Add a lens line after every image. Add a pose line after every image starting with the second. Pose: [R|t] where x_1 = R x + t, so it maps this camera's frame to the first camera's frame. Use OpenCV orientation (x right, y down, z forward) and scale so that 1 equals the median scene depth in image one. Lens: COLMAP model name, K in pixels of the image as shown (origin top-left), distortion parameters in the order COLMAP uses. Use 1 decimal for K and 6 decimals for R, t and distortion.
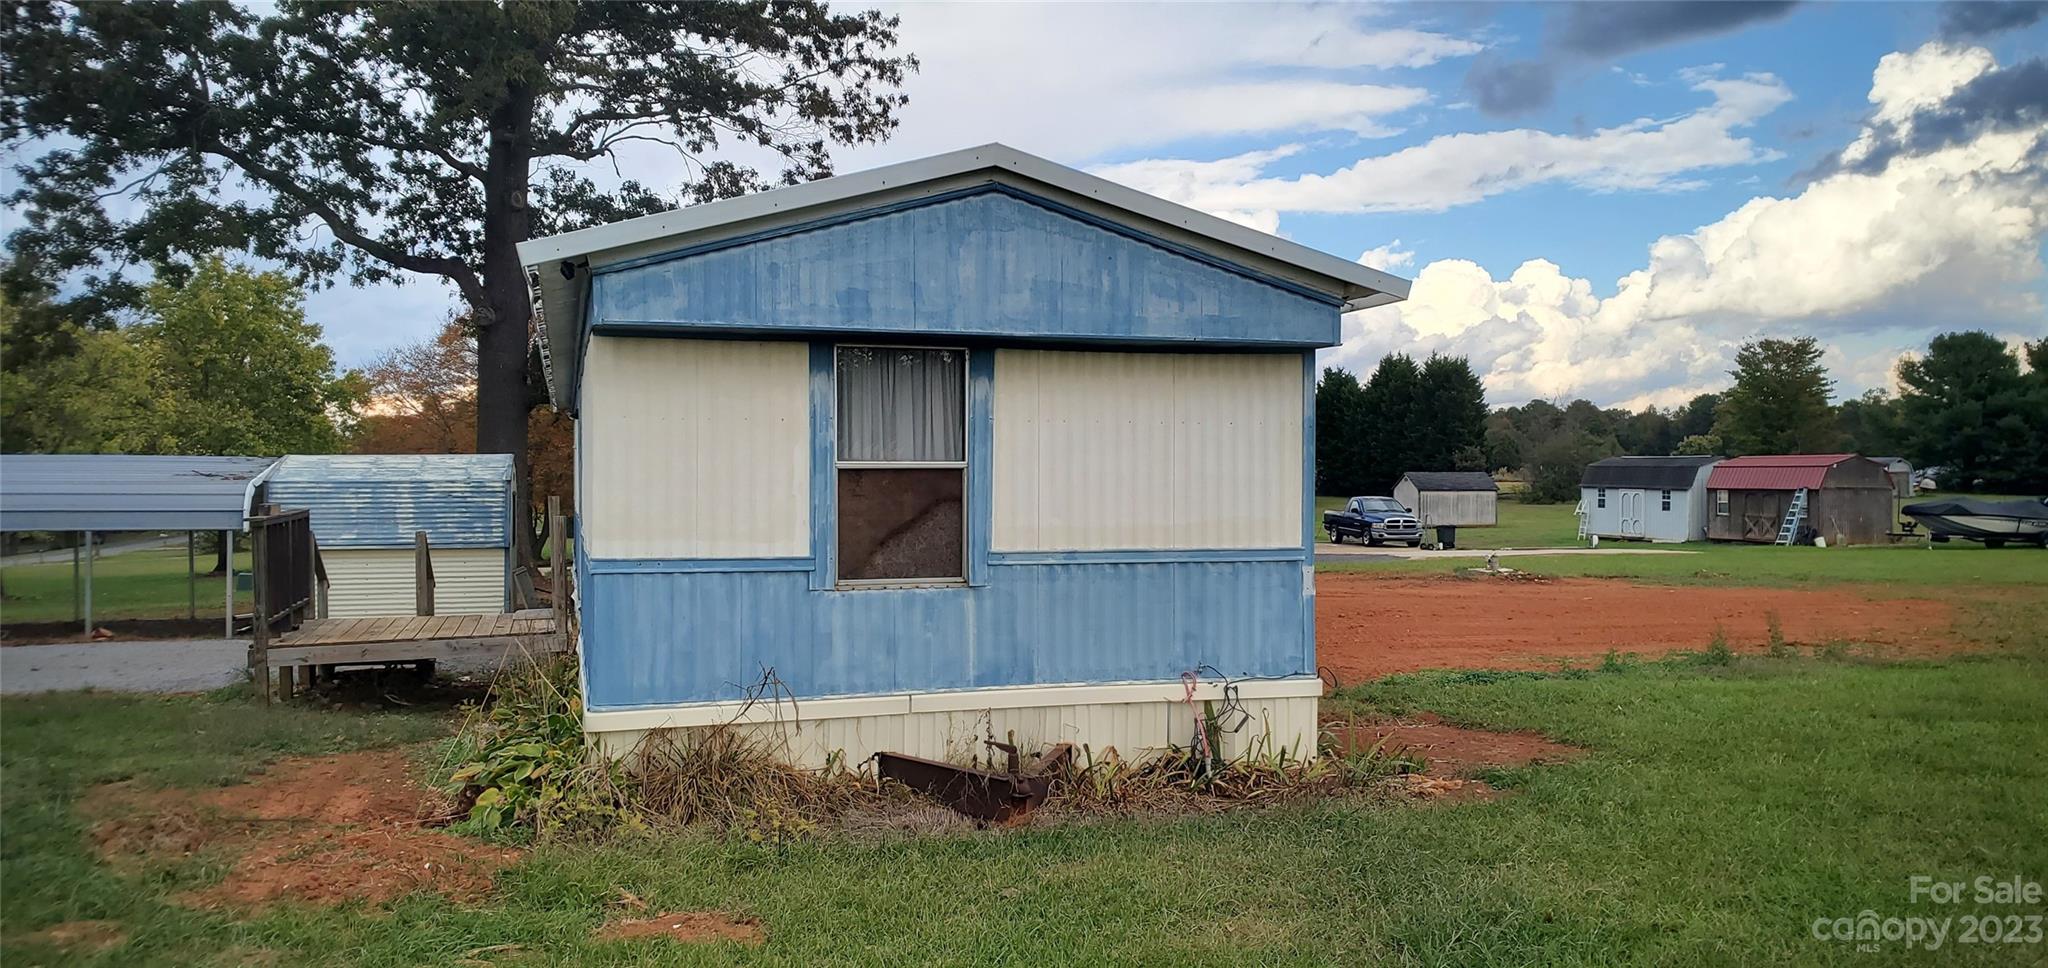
lens RADIAL K [[1522.3, 0, 1054.5], [0, 1522.3, 486.7], [0, 0, 1]] dist [0.149053, -0.285460]
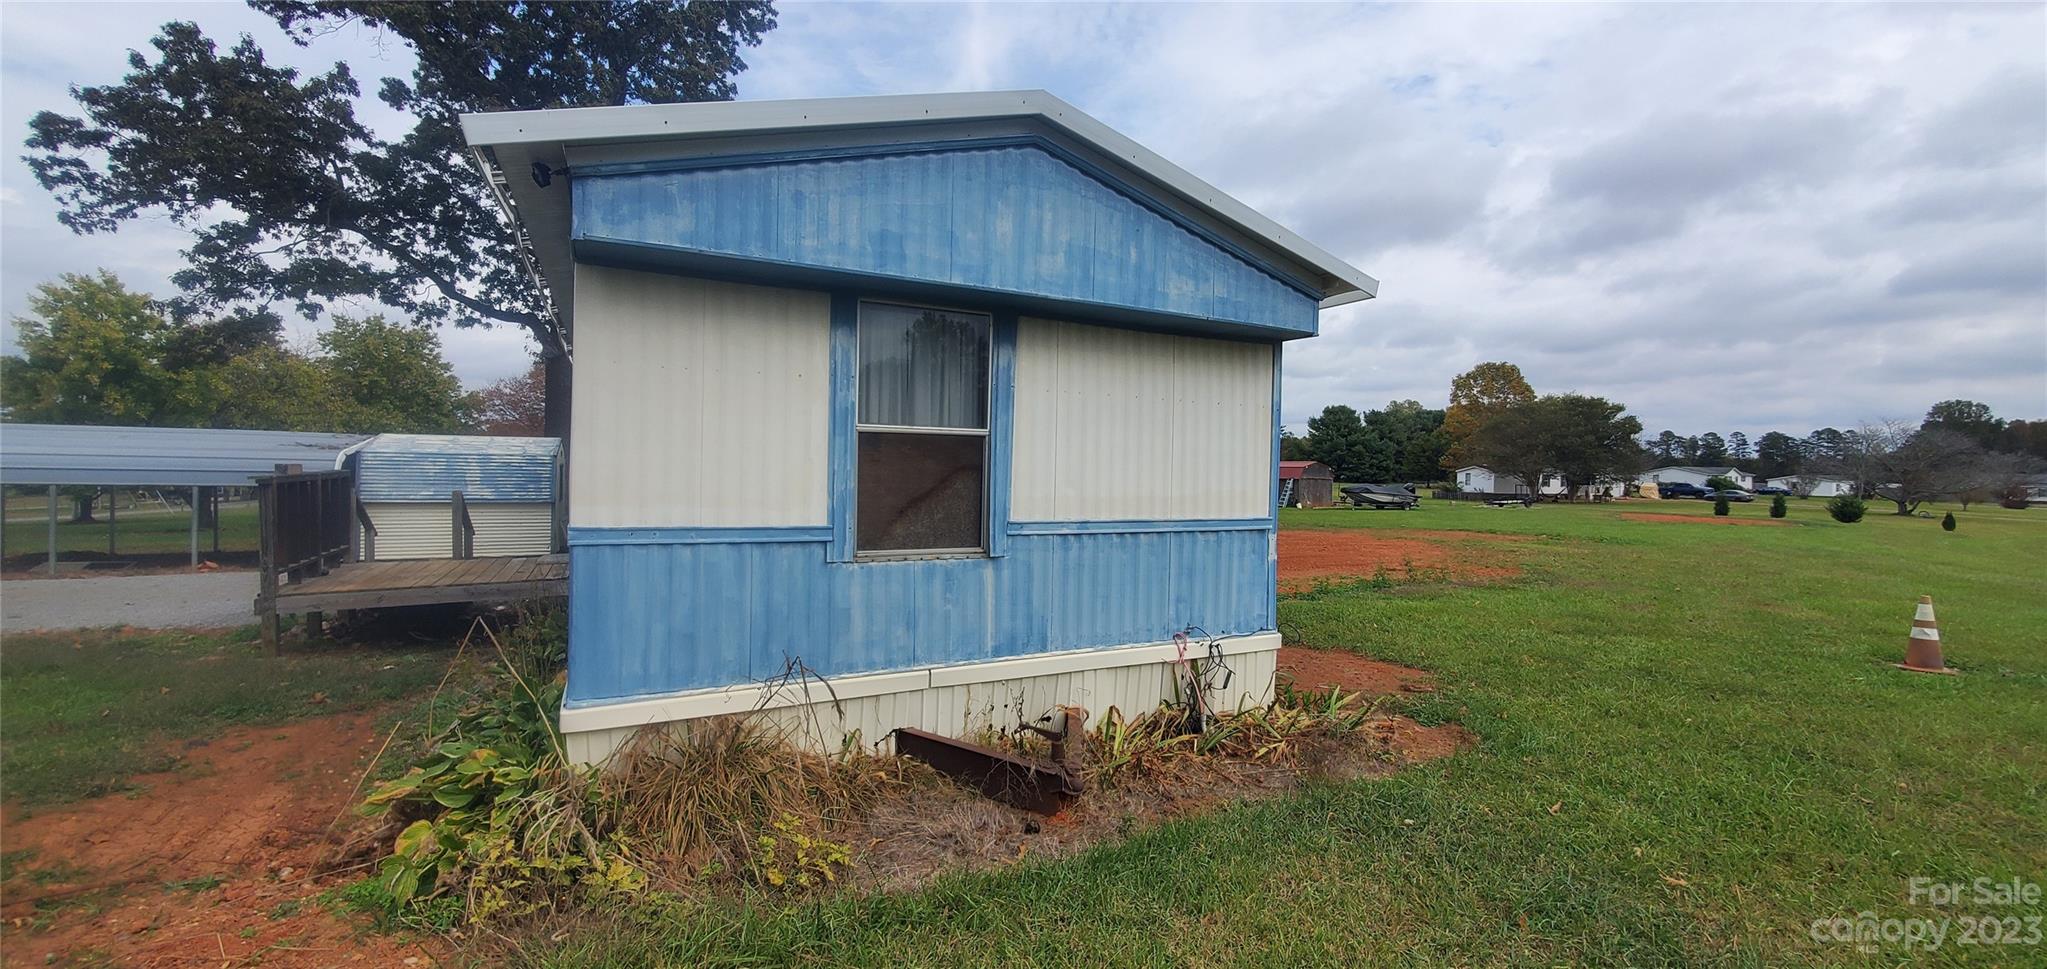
lens RADIAL K [[775.5, 0, 1023.5], [0, 775.5, 484.5], [0, 0, 1]] dist [-0.001523, -0.000079]
pose [[0.984006, 0.016163, 0.177403, -0.122876], [-0.018834, 0.999733, 0.013385, 0.011605], [-0.177140, -0.016512, 0.984047, 0.500364]]
